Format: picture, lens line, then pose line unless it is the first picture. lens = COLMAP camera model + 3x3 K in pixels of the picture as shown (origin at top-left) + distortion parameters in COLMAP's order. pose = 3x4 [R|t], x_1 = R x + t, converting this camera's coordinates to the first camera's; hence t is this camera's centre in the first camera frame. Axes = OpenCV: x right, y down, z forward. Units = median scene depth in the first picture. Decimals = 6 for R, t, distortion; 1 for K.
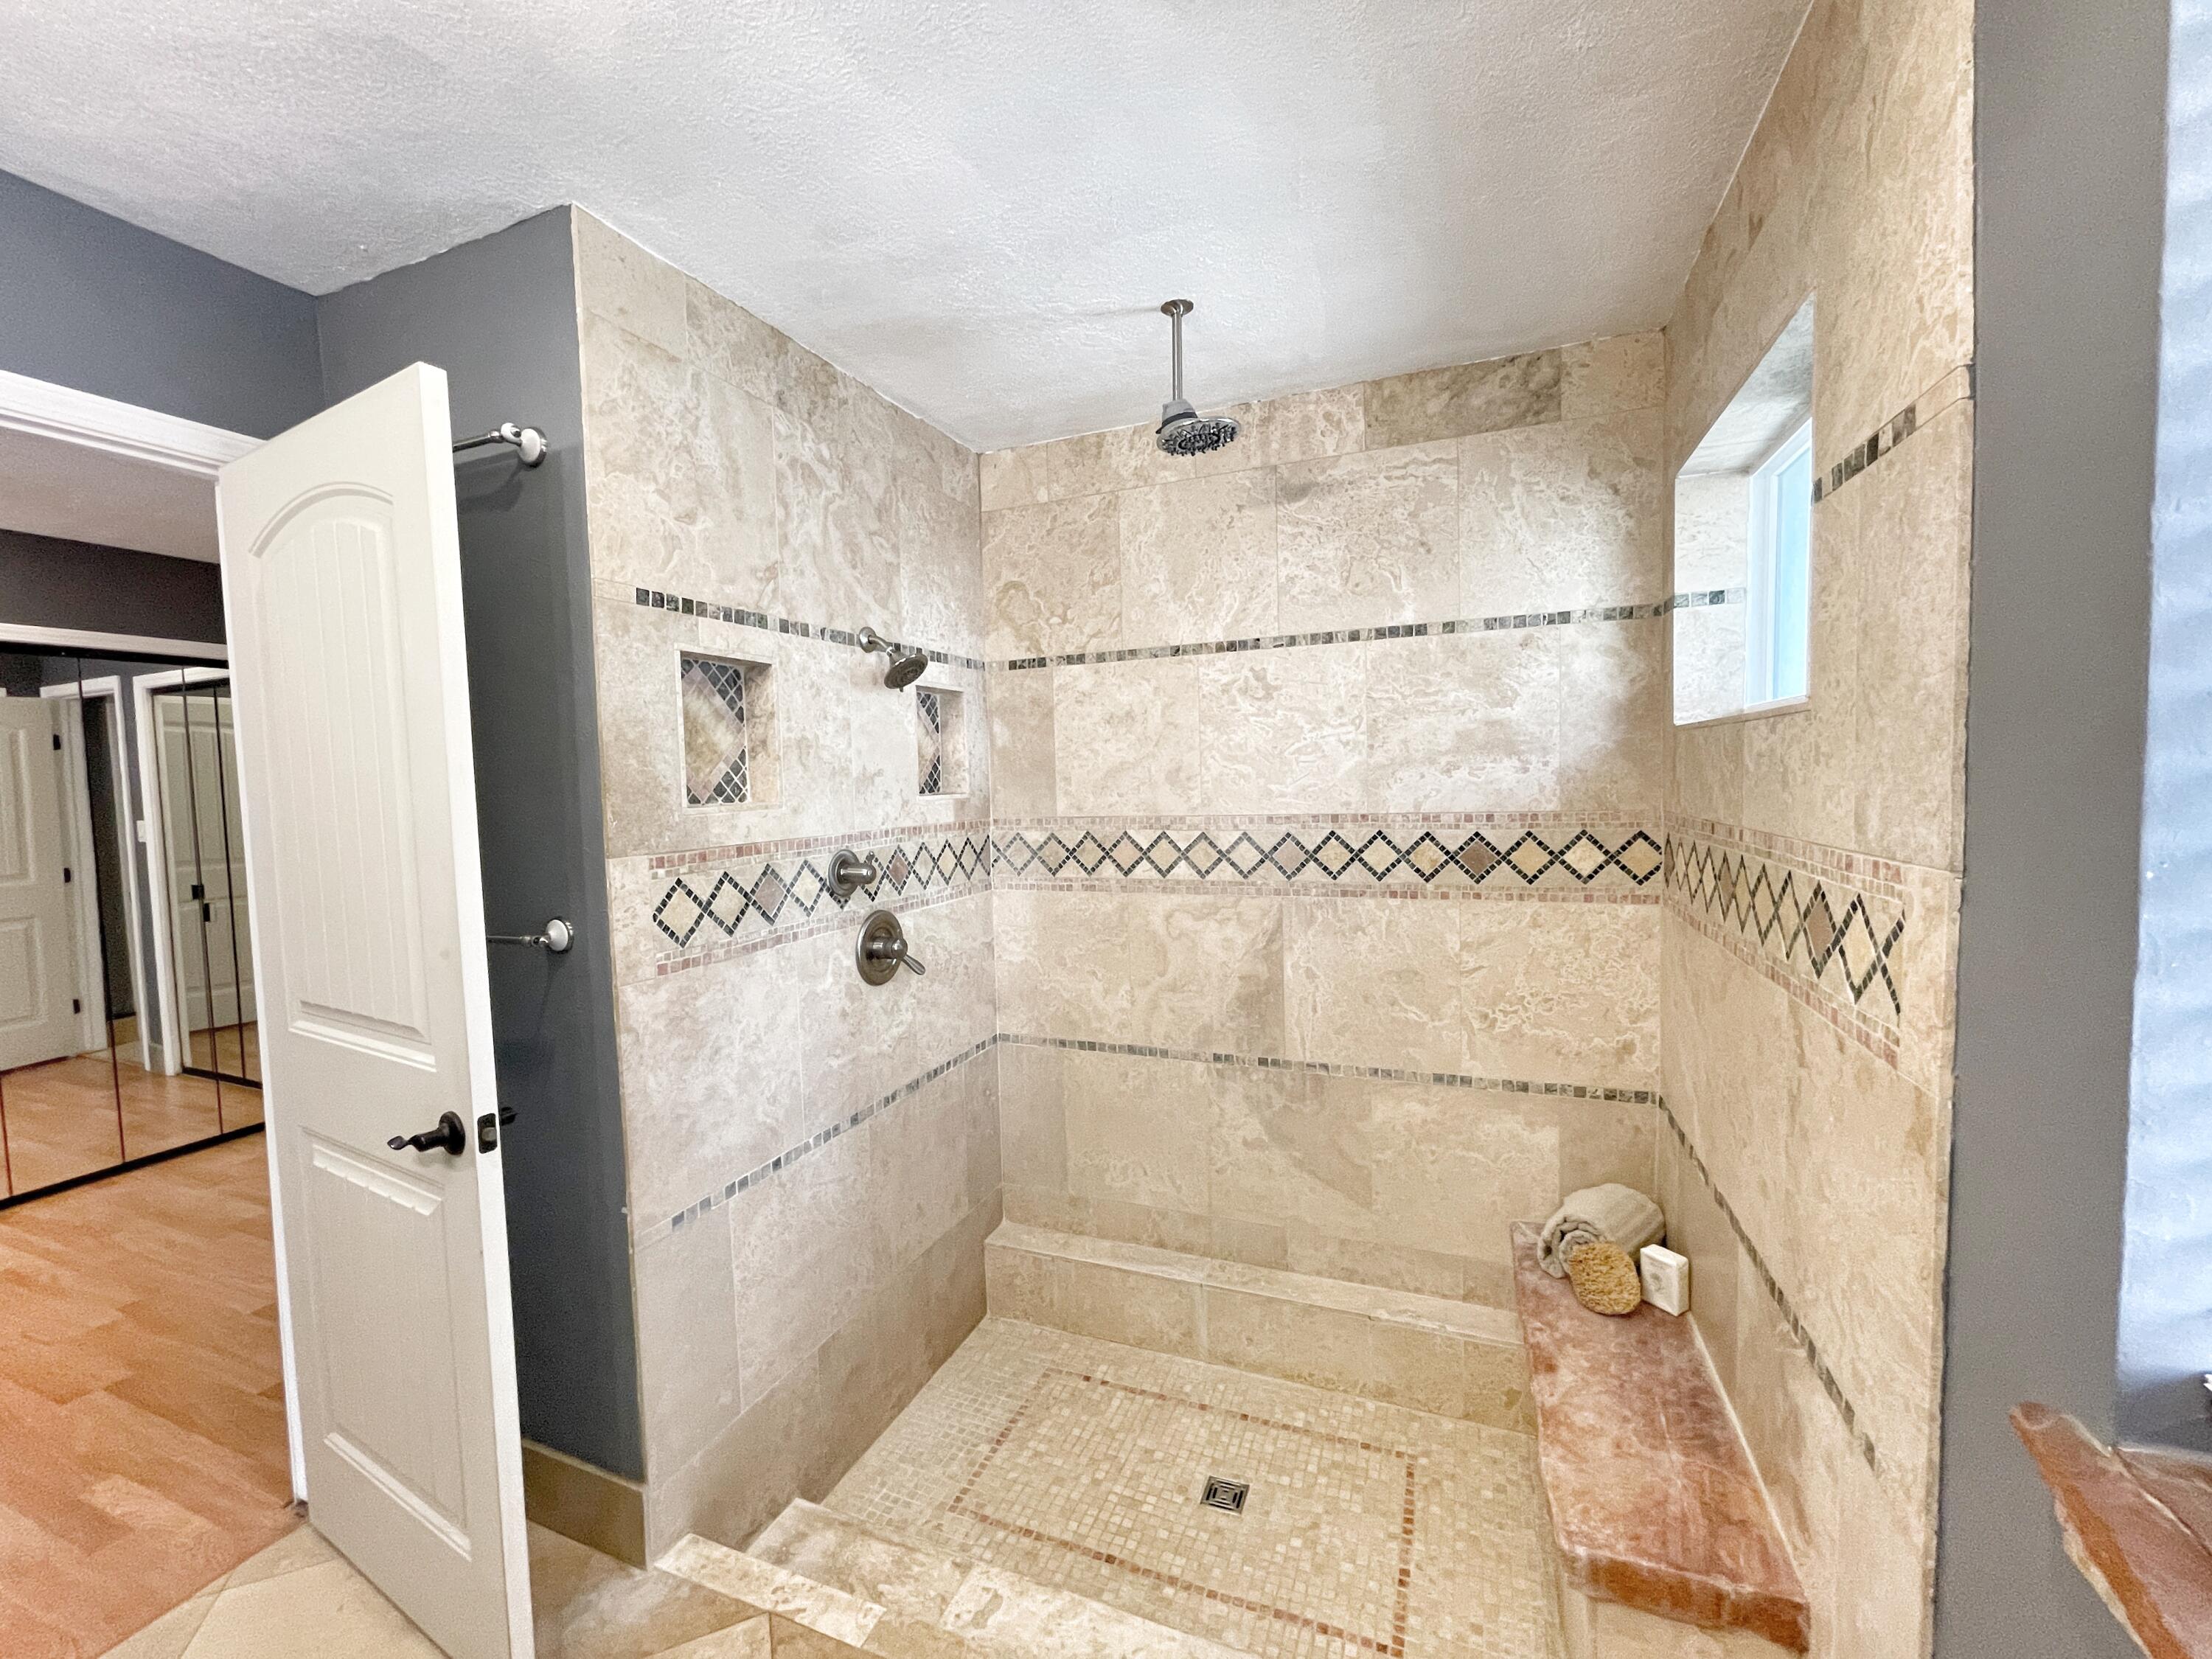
lens RADIAL K [[898.5, 0, 1073.2], [0, 898.5, 815.1], [0, 0, 1]] dist [-0.004802, 0.001633]
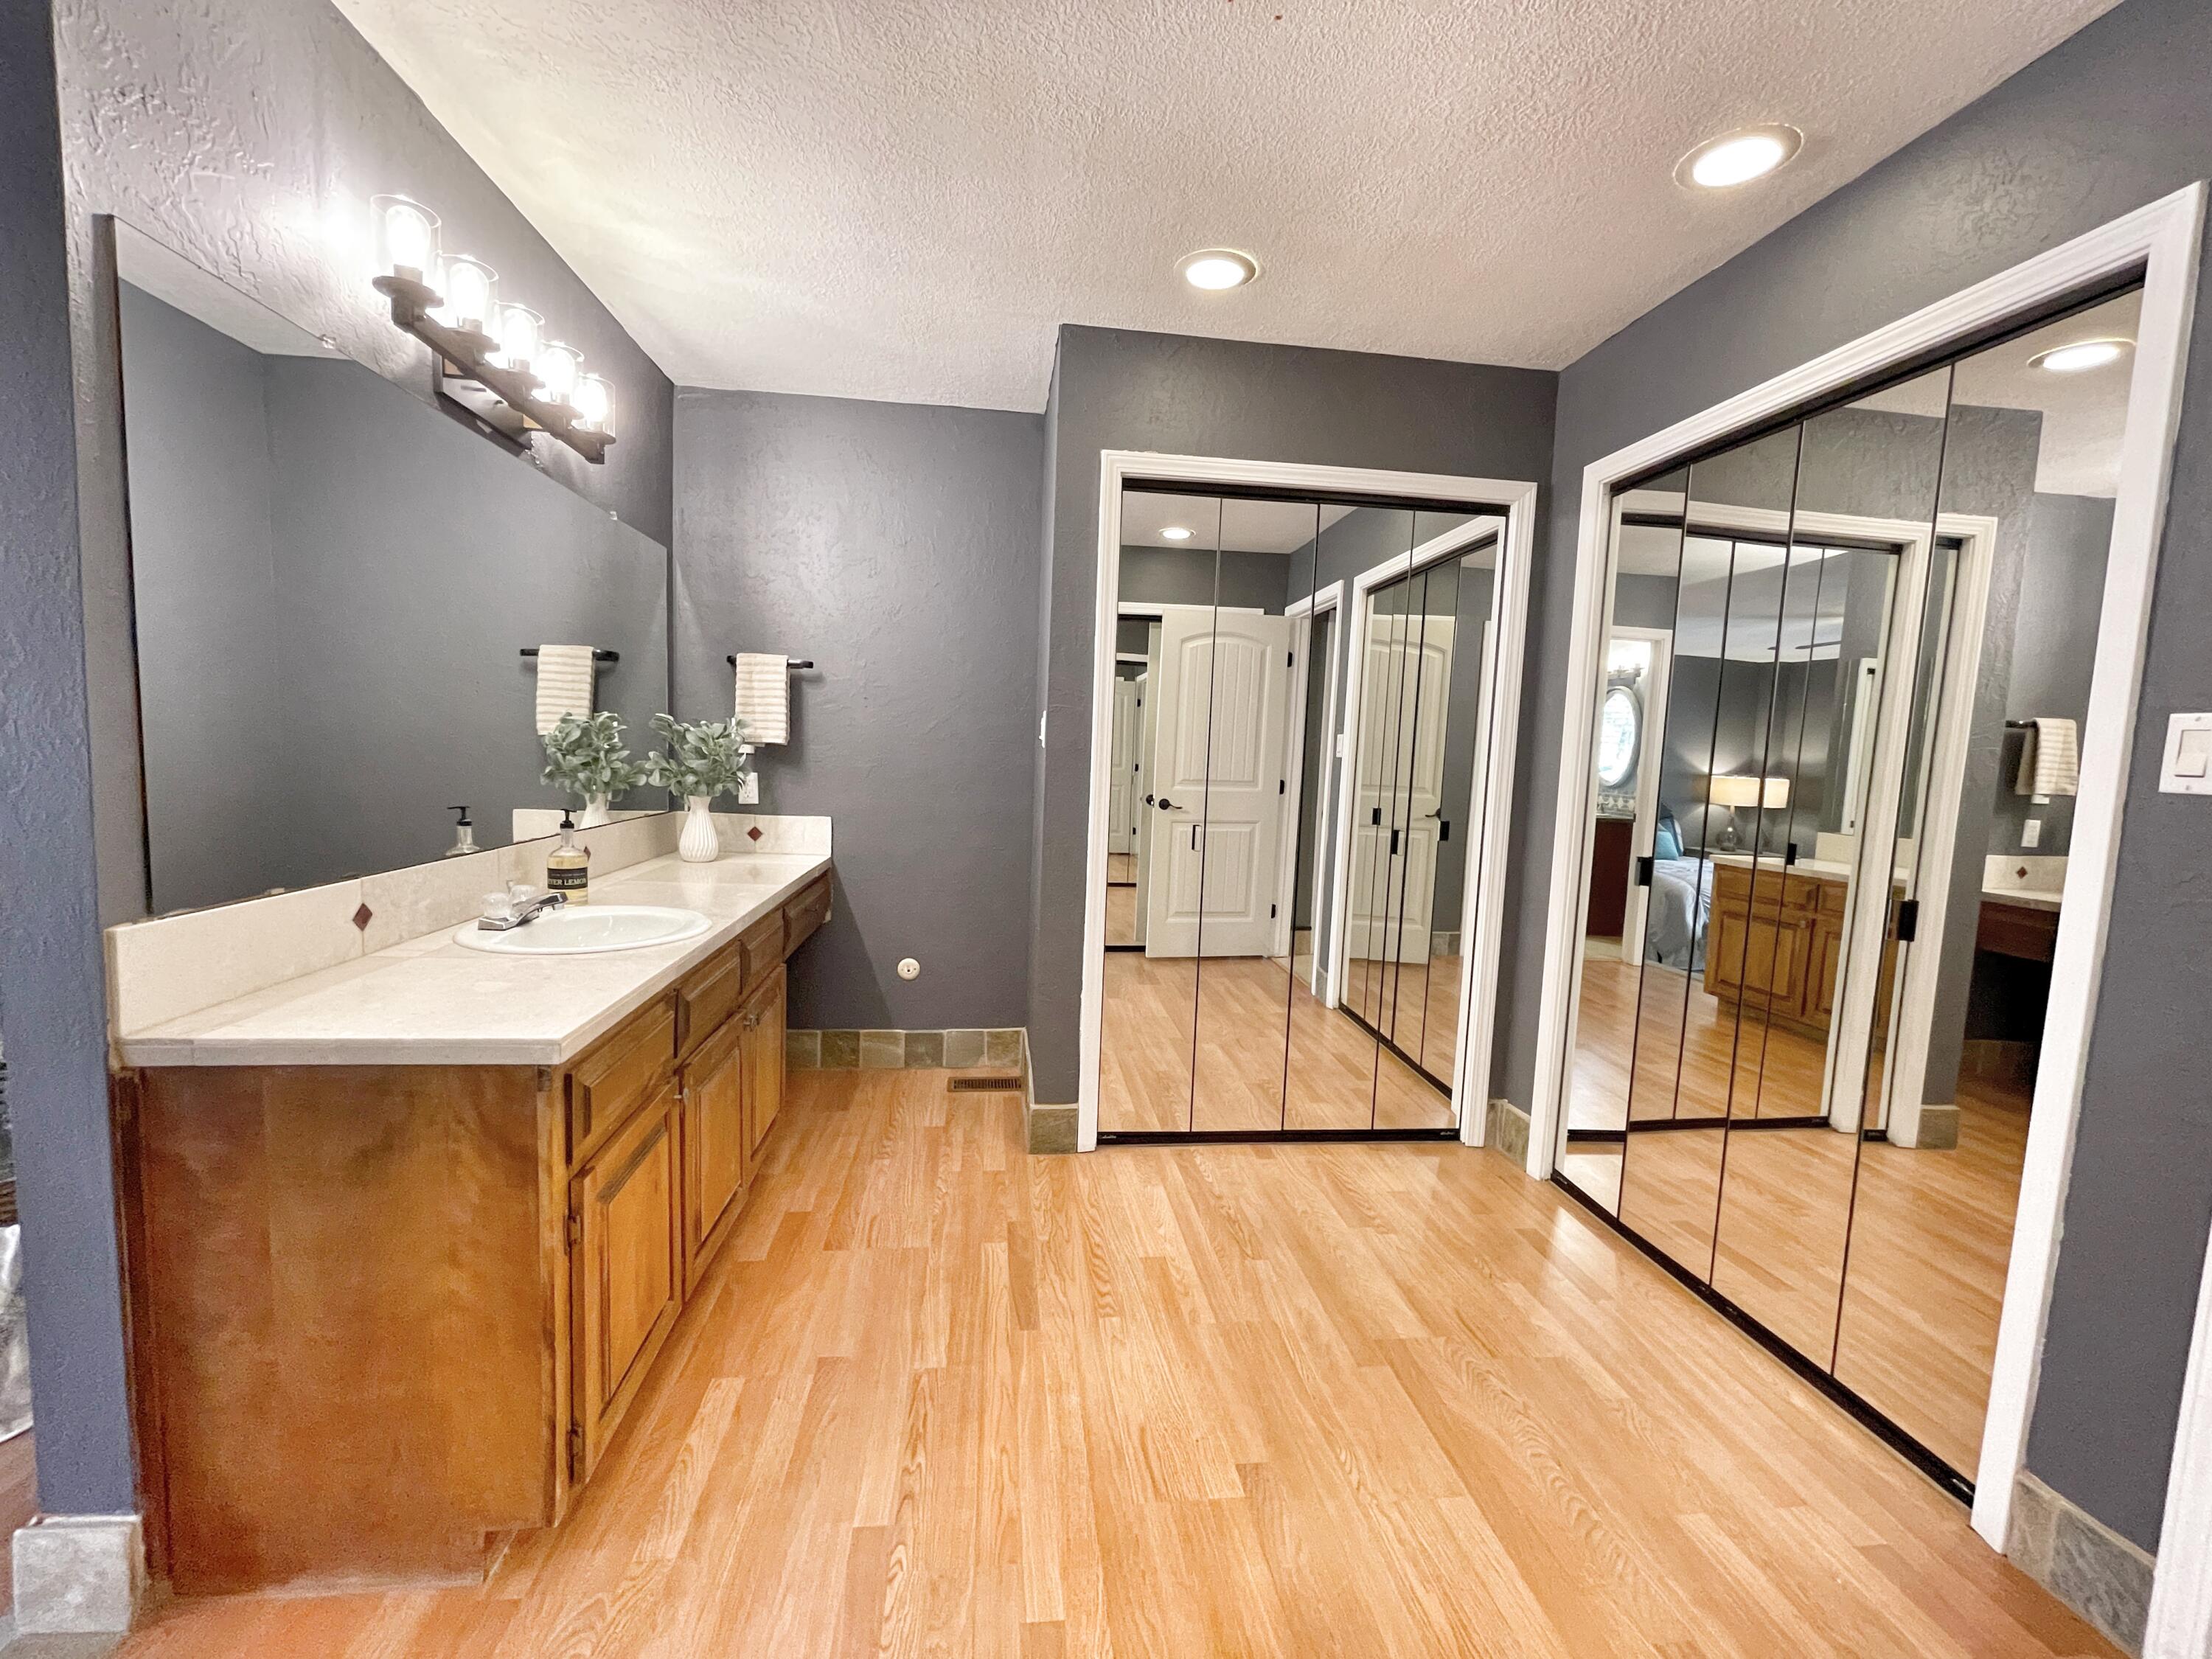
lens RADIAL K [[898.5, 0, 1094.7], [0, 898.5, 824.9], [0, 0, 1]] dist [-0.004802, 0.001633]
pose [[0.486204, 0.125527, -0.864782, -0.335091], [-0.101658, 0.991034, 0.086698, 0.044341], [0.867912, 0.045759, 0.494606, 0.309619]]
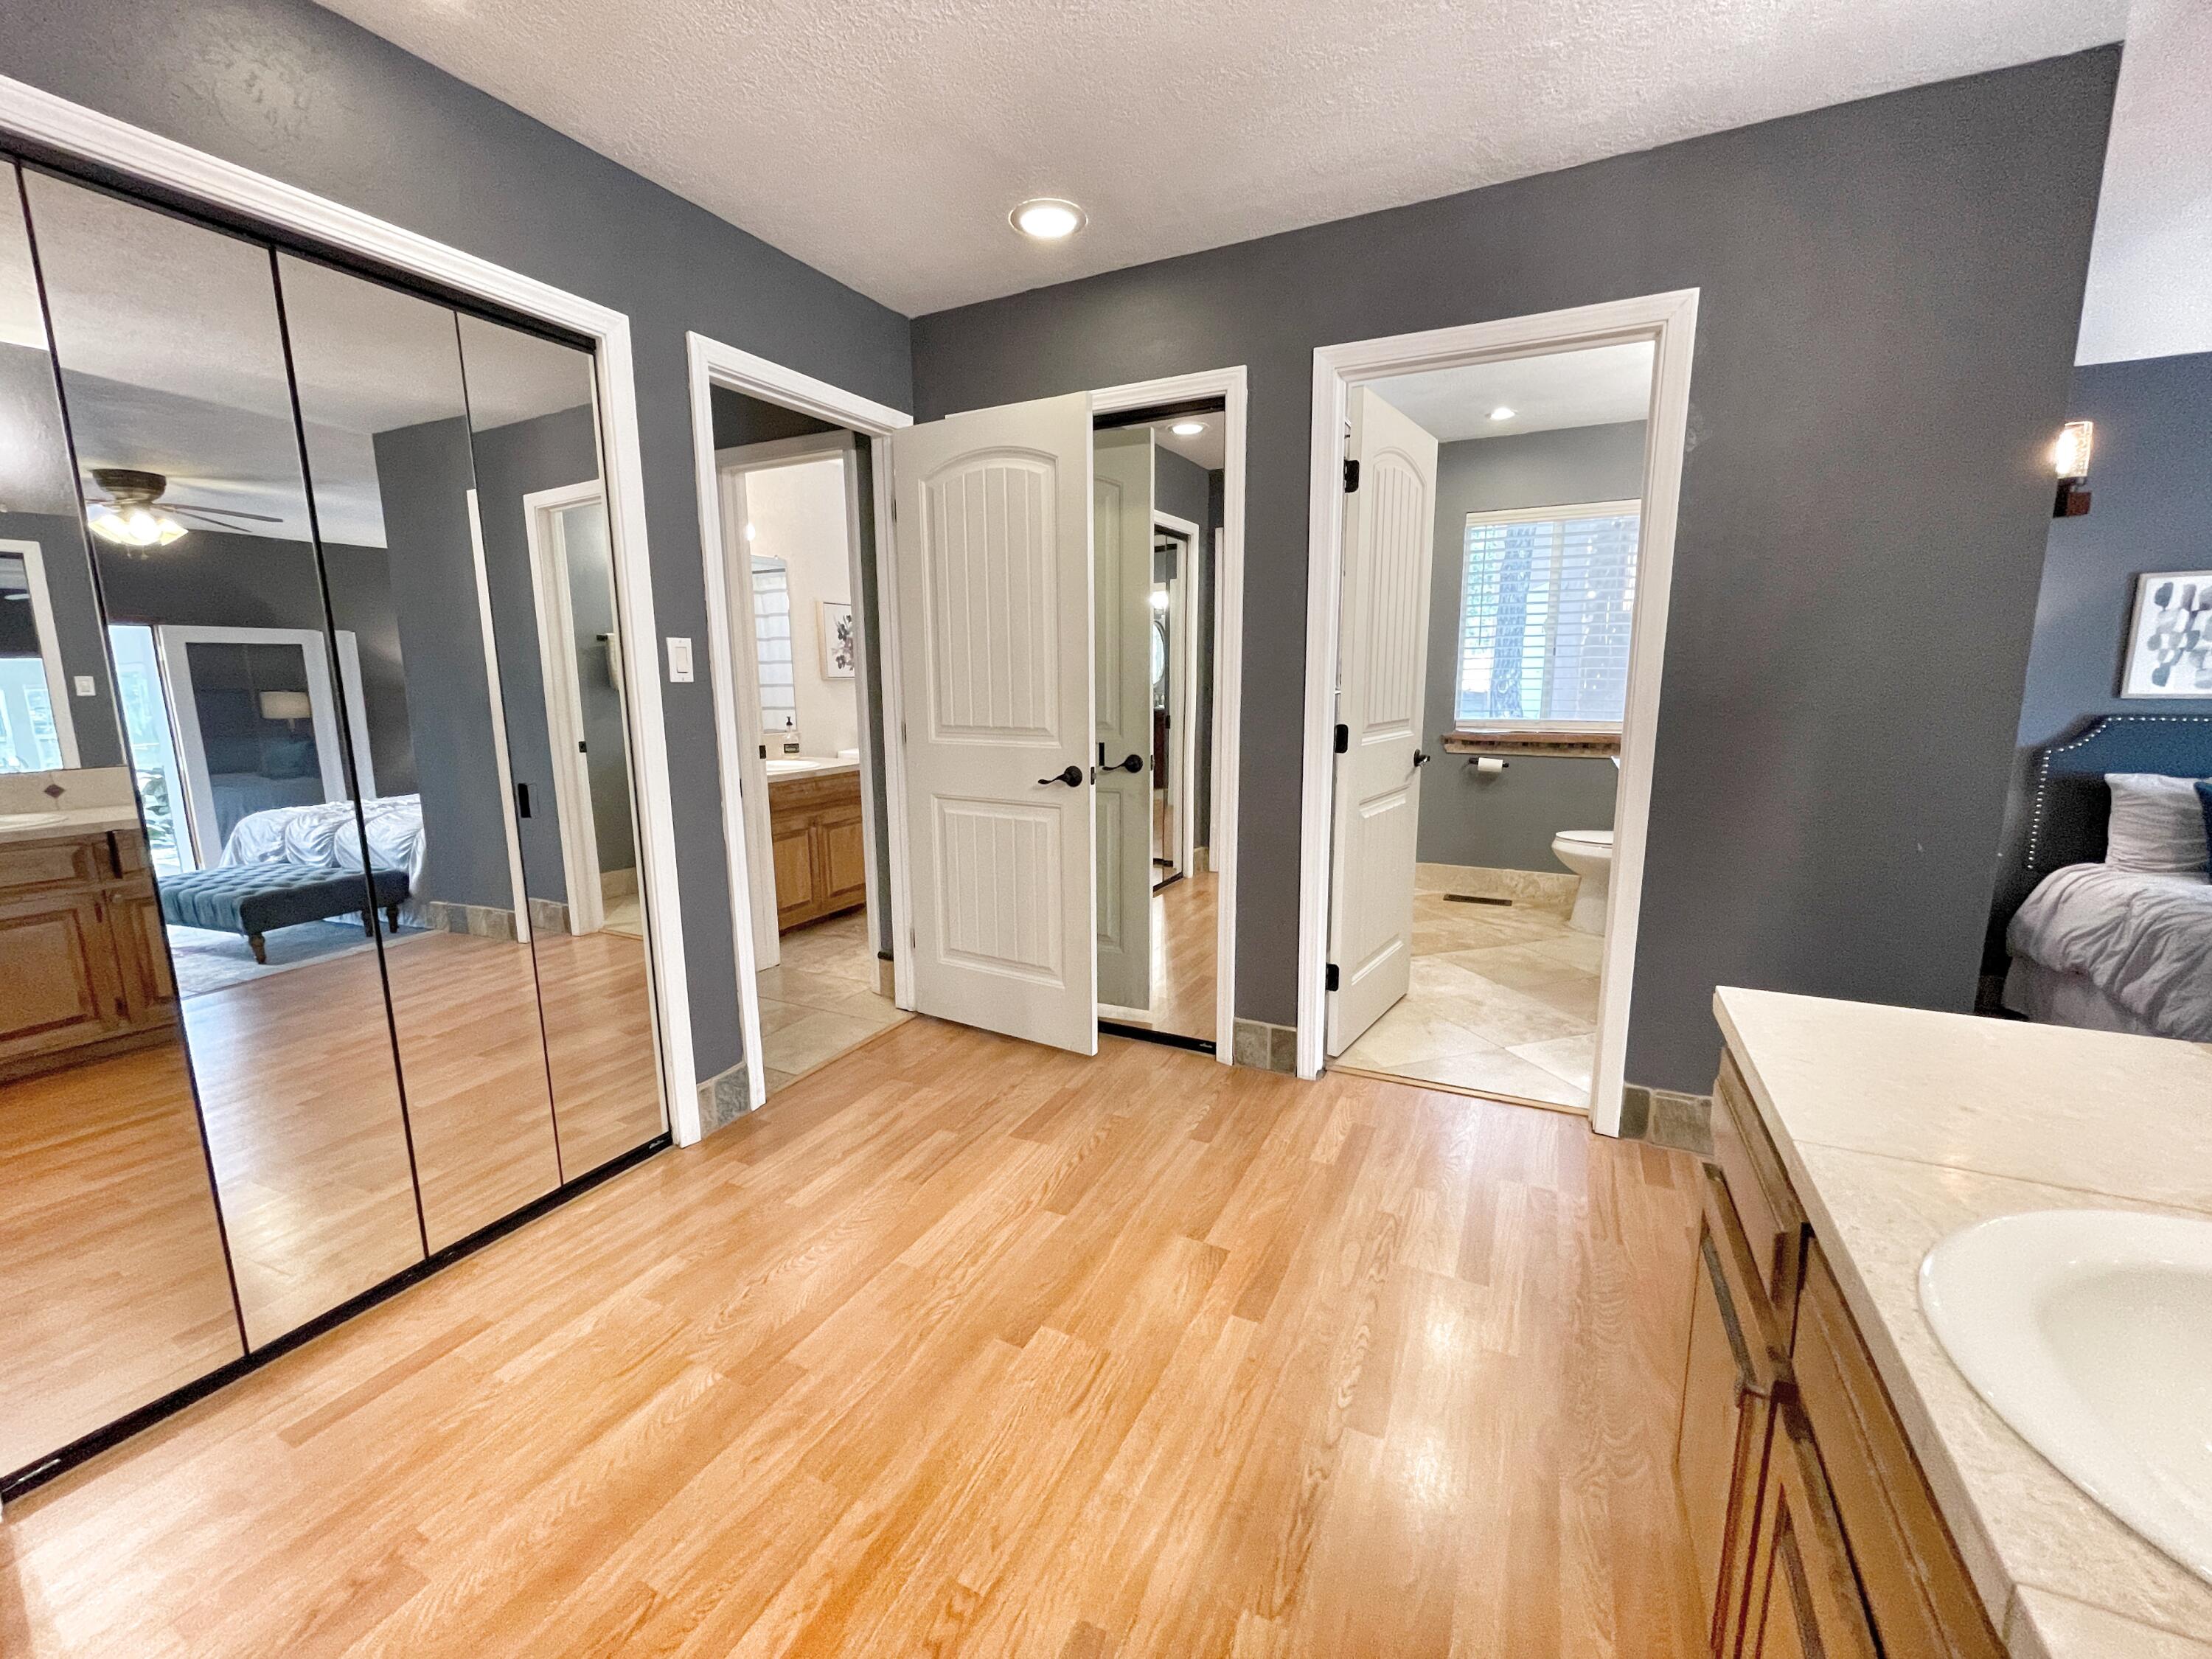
lens RADIAL K [[898.5, 0, 1096.2], [0, 898.5, 834.0], [0, 0, 1]] dist [-0.004802, 0.001633]
pose [[0.069495, -0.142817, 0.987306, -0.848535], [0.061441, 0.988433, 0.138655, 0.052634], [-0.995688, 0.051026, 0.077466, 0.452232]]
